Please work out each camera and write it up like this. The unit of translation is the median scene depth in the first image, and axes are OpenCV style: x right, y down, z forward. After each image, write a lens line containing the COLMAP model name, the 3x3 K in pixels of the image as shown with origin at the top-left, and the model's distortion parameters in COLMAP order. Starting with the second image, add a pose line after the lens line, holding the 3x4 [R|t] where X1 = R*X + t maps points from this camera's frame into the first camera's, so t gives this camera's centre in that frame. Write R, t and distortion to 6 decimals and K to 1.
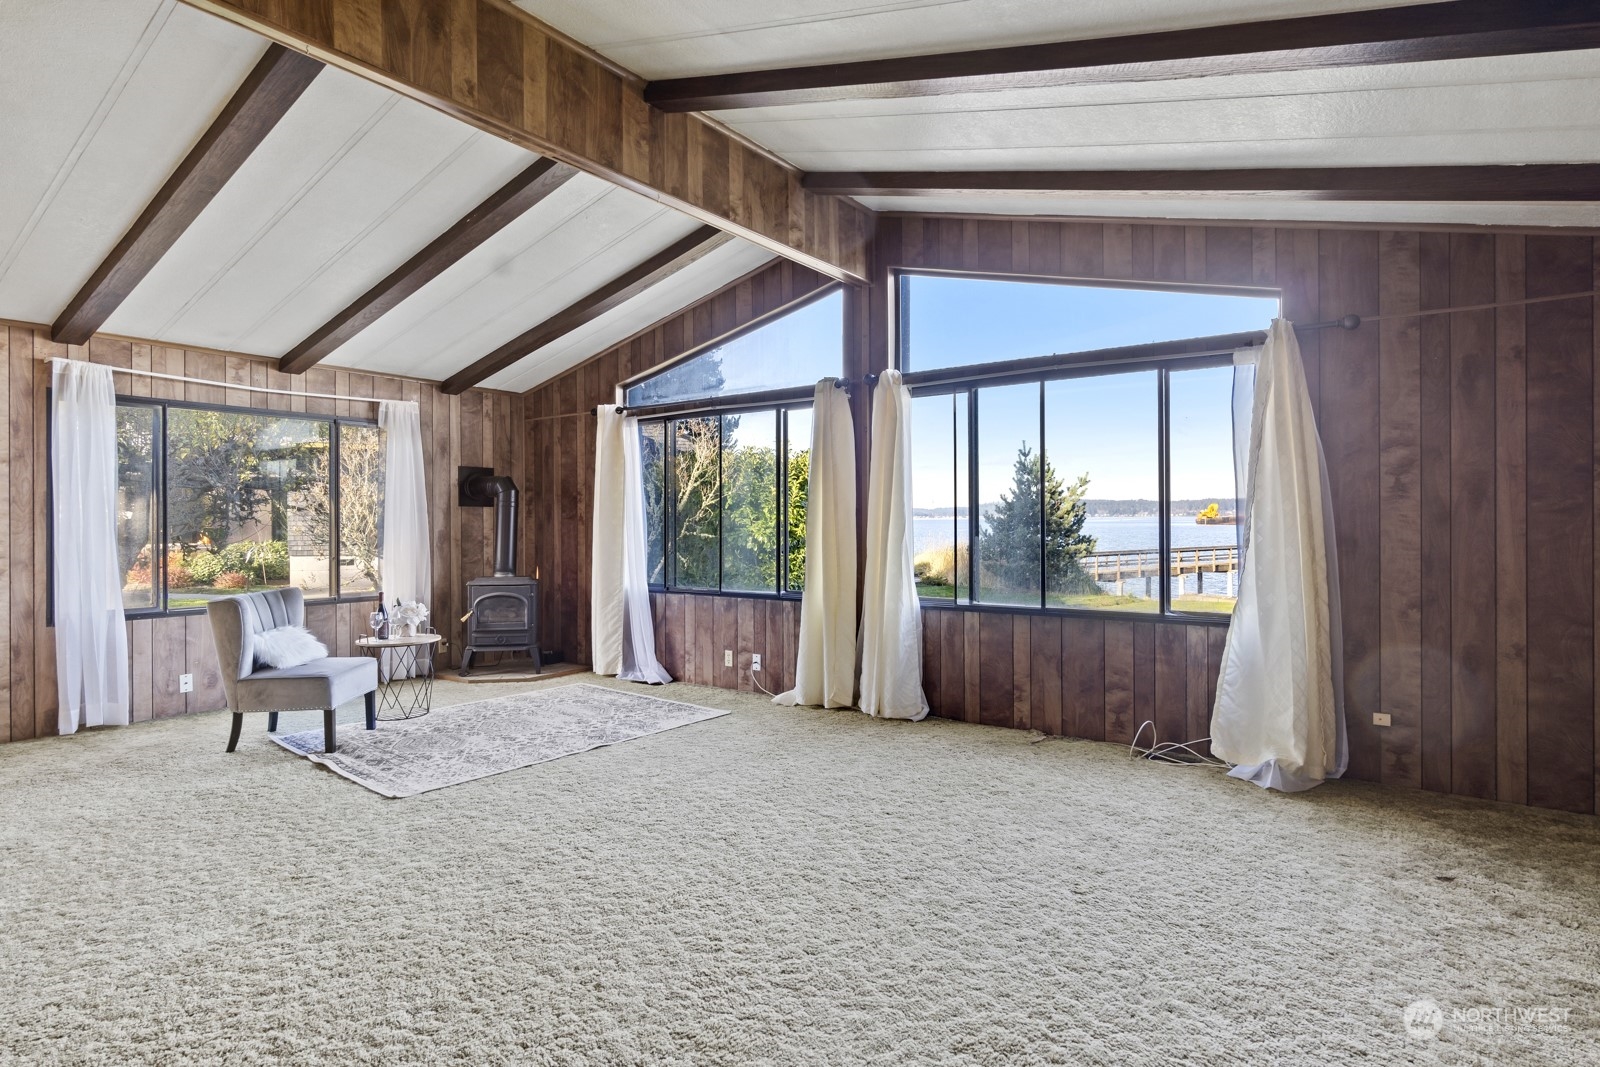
lens RADIAL K [[863.6, 0, 789.6], [0, 863.6, 524.6], [0, 0, 1]] dist [-0.001957, 0.001836]
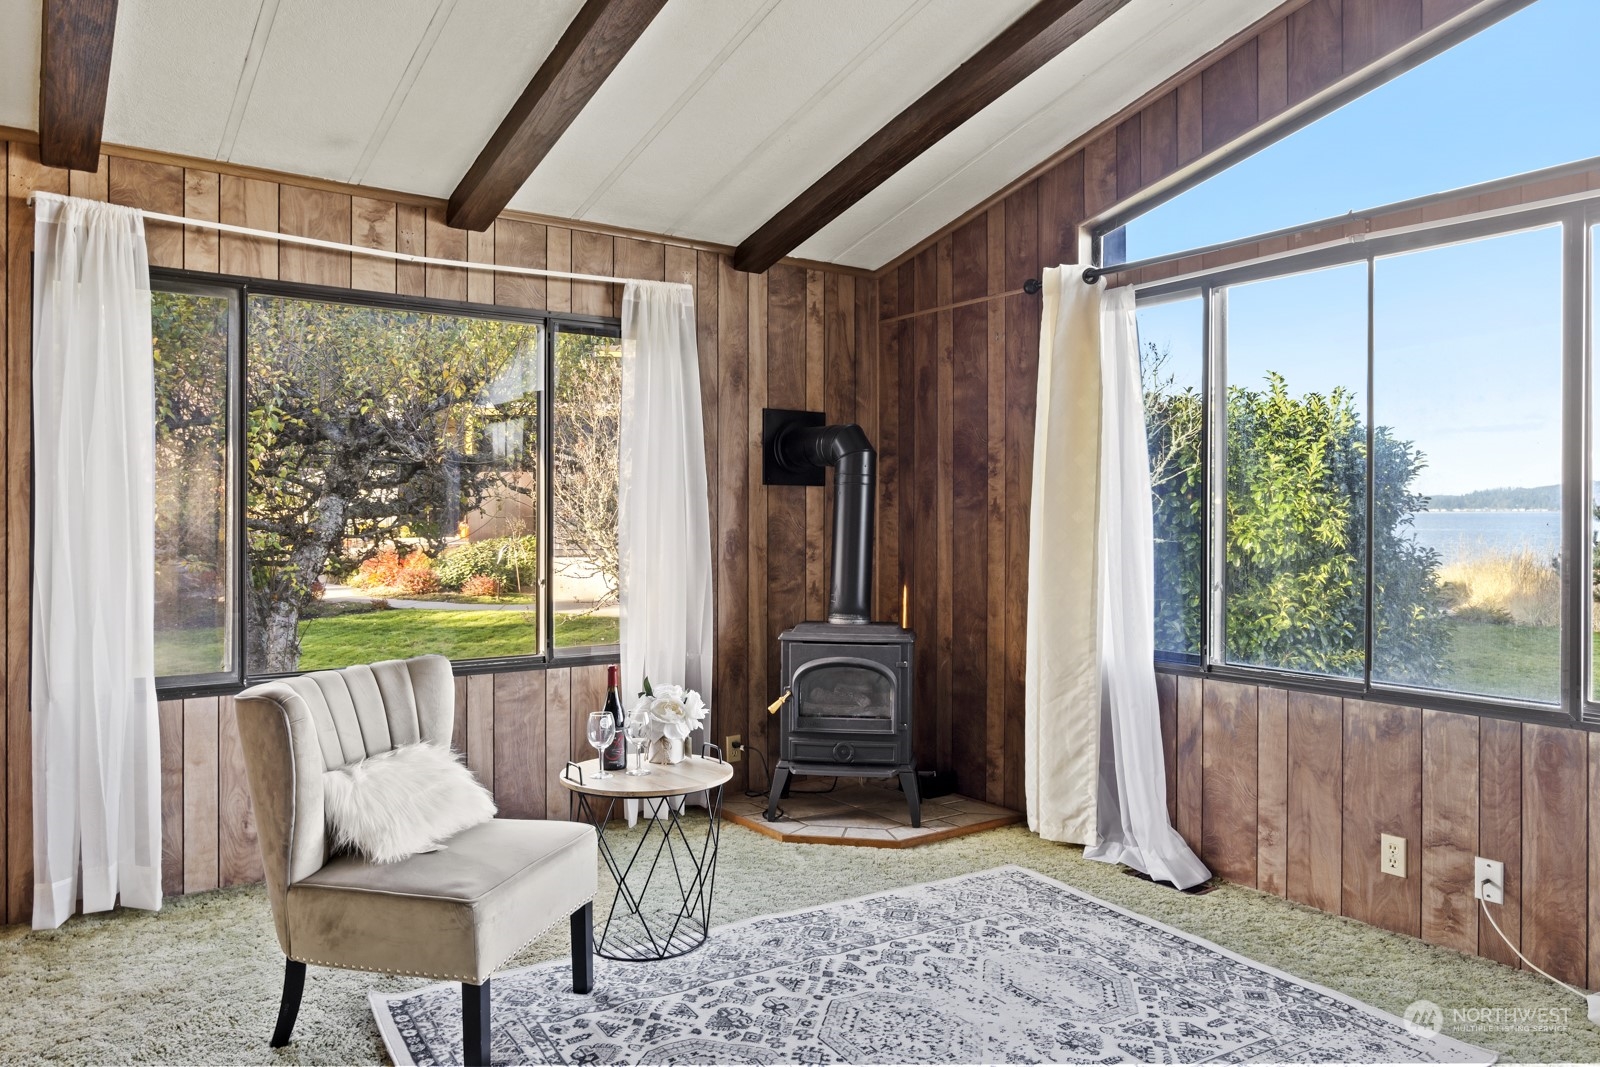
lens RADIAL K [[1081.6, 0, 803.0], [0, 1081.6, 529.2], [0, 0, 1]] dist [-0.001496, -0.001028]
pose [[0.951183, 0.009615, -0.308479, -0.170200], [-0.006367, 0.999913, 0.011533, -0.001978], [0.308563, -0.009006, 0.951161, 0.413087]]
